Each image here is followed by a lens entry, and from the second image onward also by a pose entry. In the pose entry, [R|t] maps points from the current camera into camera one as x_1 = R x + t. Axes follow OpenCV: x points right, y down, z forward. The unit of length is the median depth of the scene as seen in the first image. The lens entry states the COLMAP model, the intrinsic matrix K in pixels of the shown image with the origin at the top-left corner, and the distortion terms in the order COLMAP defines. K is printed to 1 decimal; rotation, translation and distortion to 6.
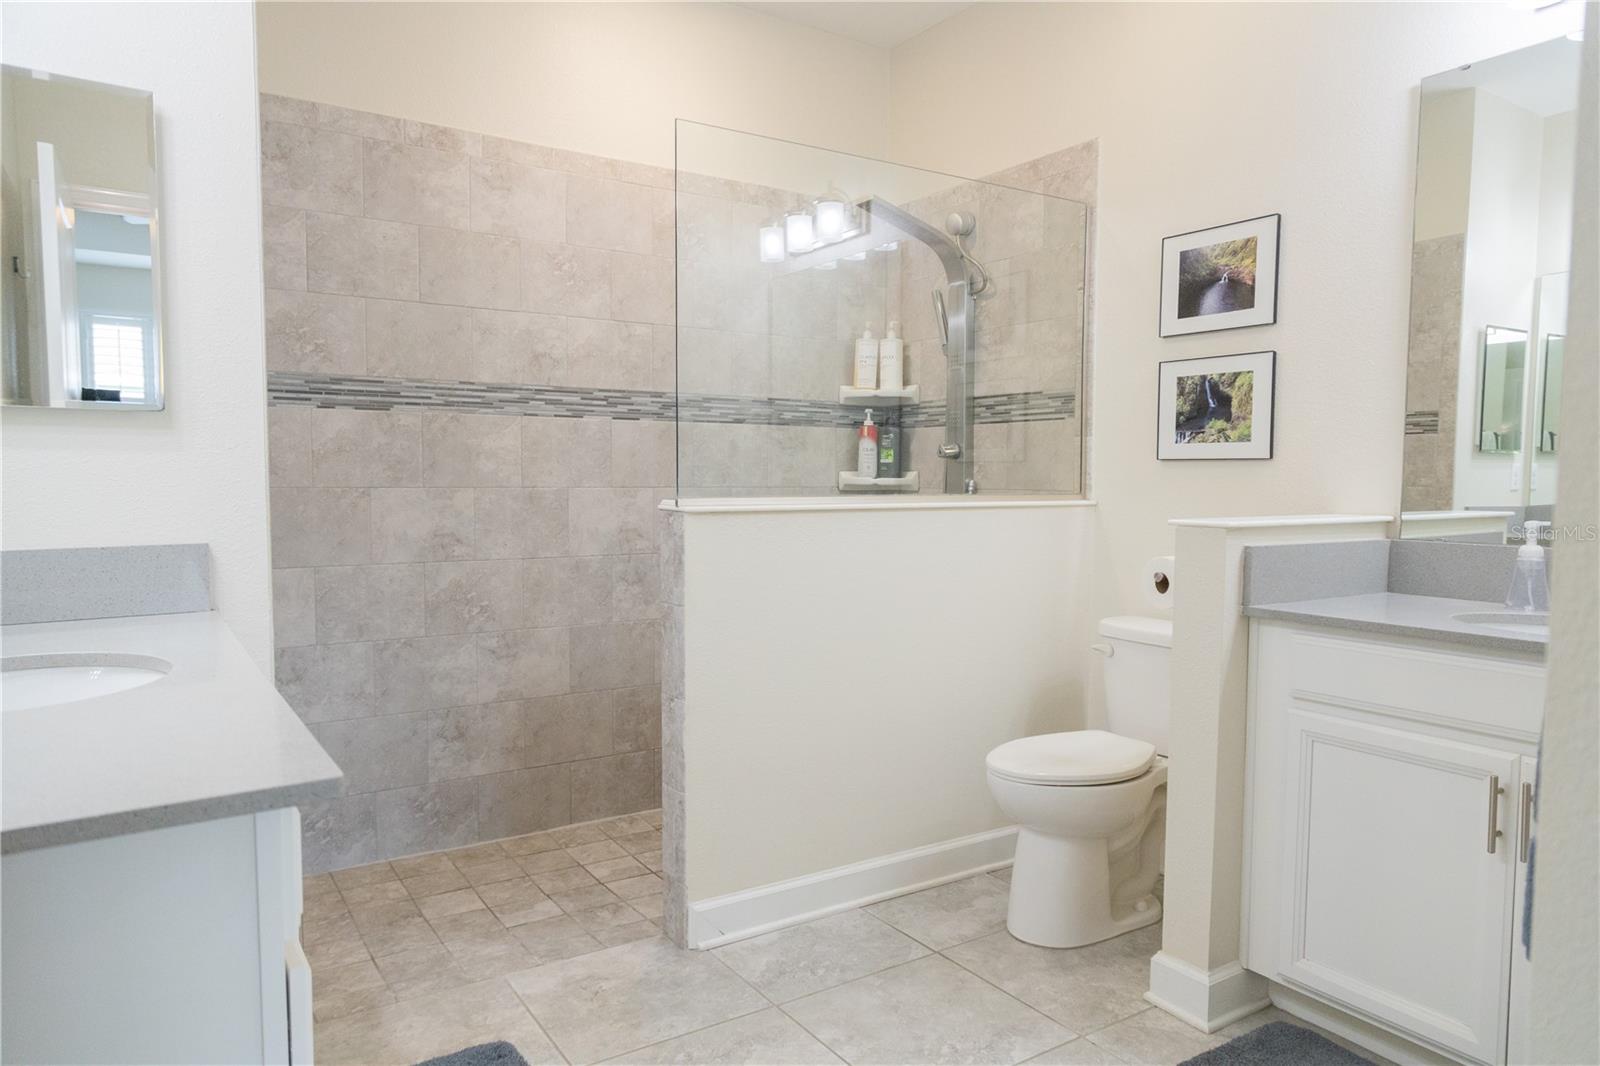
lens RADIAL K [[1038.6, 0, 799.9], [0, 1038.6, 536.7], [0, 0, 1]] dist [0.020562, -0.000551]
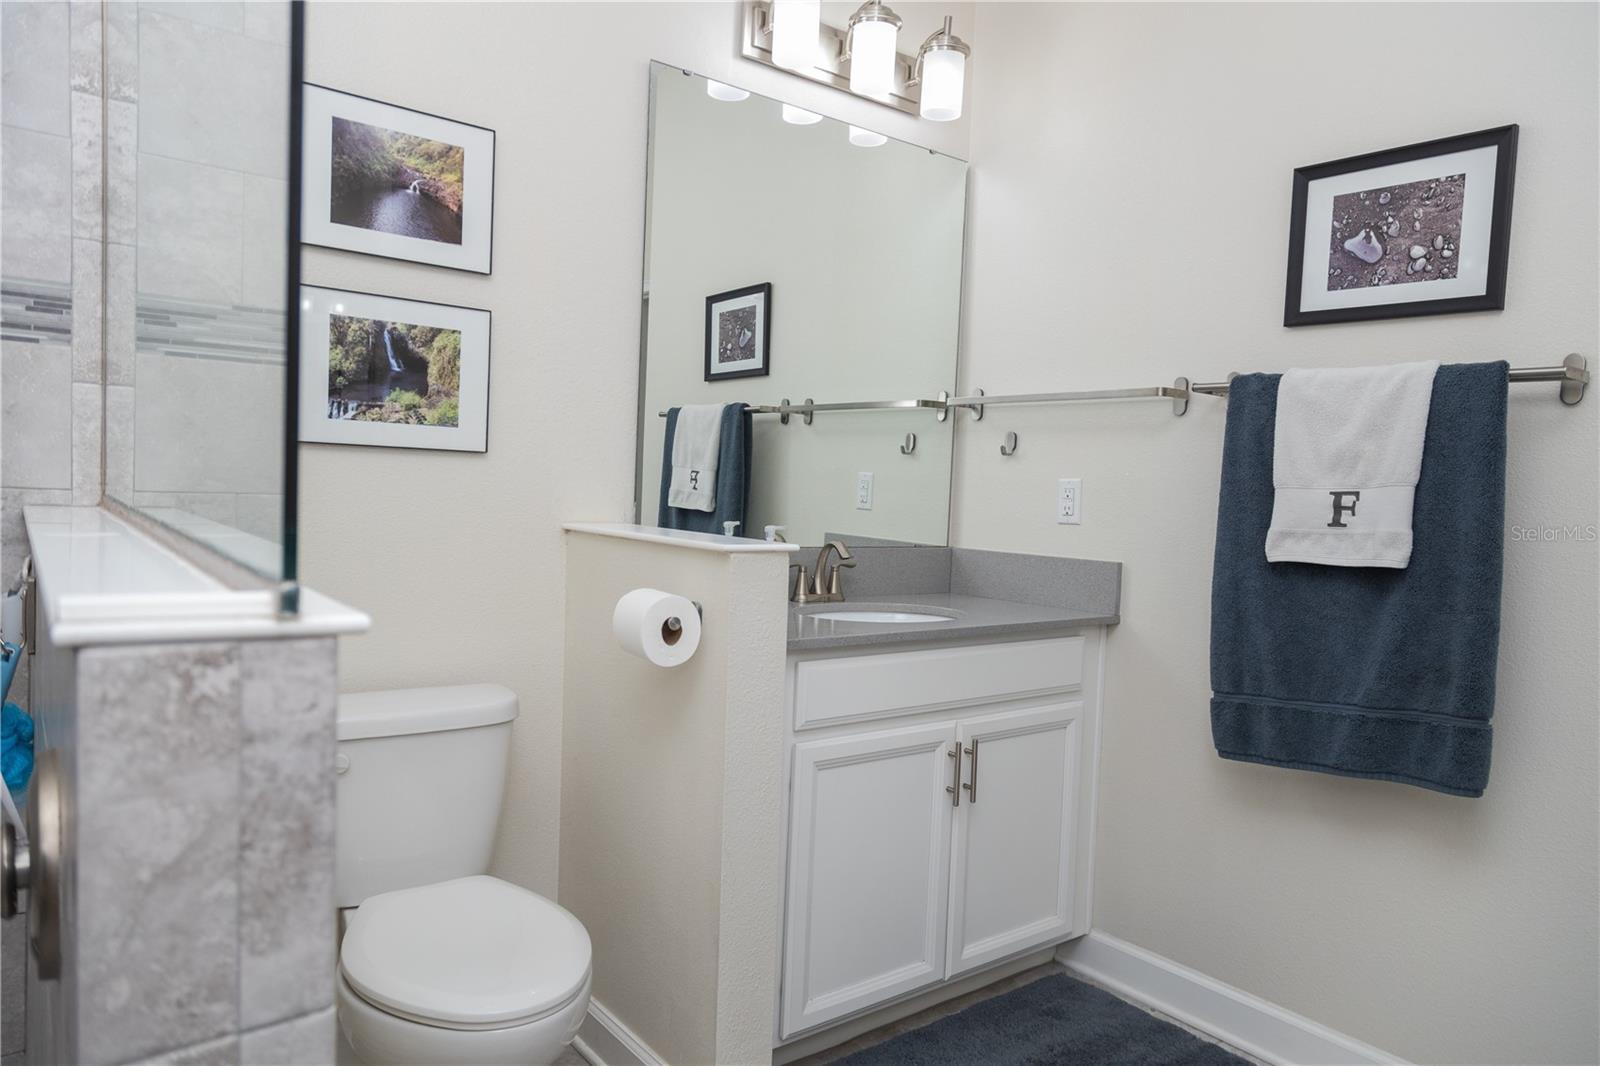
lens RADIAL K [[1038.6, 0, 794.8], [0, 1038.6, 537.1], [0, 0, 1]] dist [0.020562, -0.000551]
pose [[-0.062100, -0.060776, 0.996218, -0.315789], [0.017838, 0.997917, 0.061992, -0.053817], [-0.997911, 0.021620, -0.060887, 0.792557]]
